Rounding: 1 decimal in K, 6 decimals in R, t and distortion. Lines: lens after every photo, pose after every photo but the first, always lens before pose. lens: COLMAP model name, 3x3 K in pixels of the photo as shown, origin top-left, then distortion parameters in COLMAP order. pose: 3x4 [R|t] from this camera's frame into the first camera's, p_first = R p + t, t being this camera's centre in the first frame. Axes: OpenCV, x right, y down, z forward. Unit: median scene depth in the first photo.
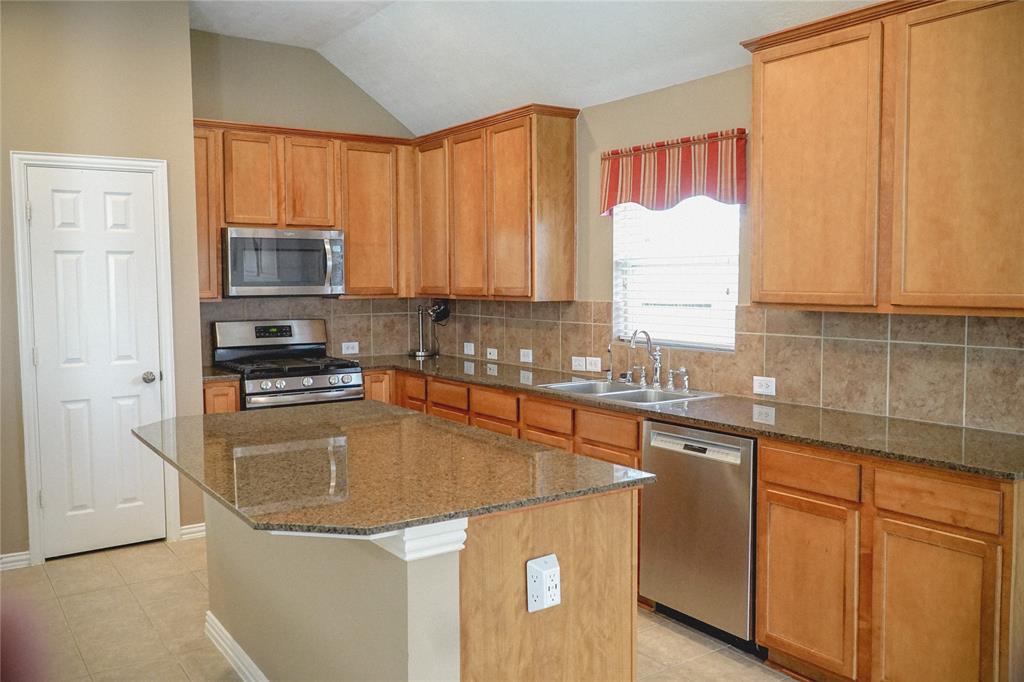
lens RADIAL K [[862.3, 0, 504.6], [0, 862.3, 340.6], [0, 0, 1]] dist [0.008581, 0.014451]
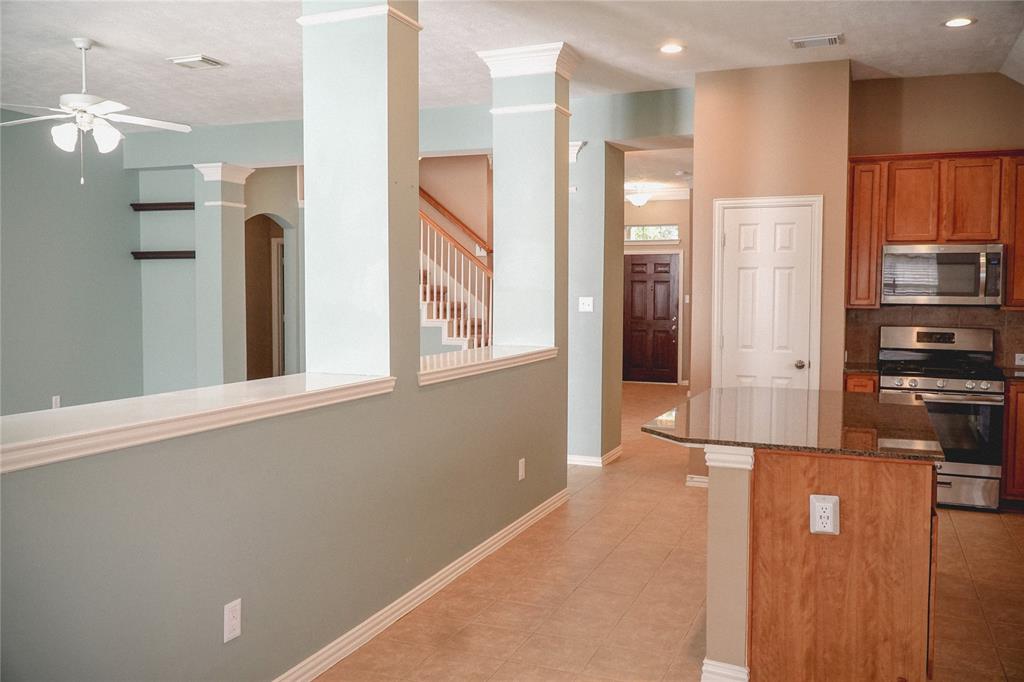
lens RADIAL K [[862.3, 0, 502.6], [0, 862.3, 340.2], [0, 0, 1]] dist [0.008581, 0.014451]
pose [[0.549581, 0.060294, -0.833262, 0.428771], [-0.072177, 0.997090, 0.024544, 0.006975], [0.832316, 0.046653, 0.552334, -0.083267]]
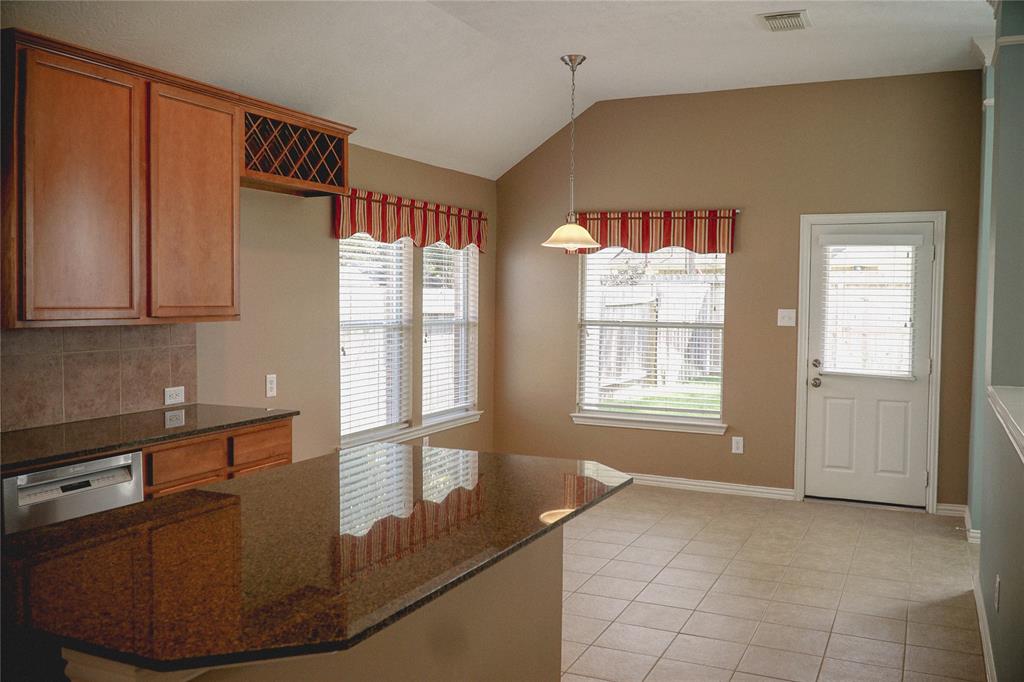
lens RADIAL K [[931.2, 0, 513.3], [0, 931.2, 344.3], [0, 0, 1]] dist [0.014630, -0.006774]
pose [[-0.530046, -0.042688, 0.846894, -0.864484], [0.057370, 0.994638, 0.086041, -0.080572], [-0.846026, 0.094192, -0.524755, 1.167164]]
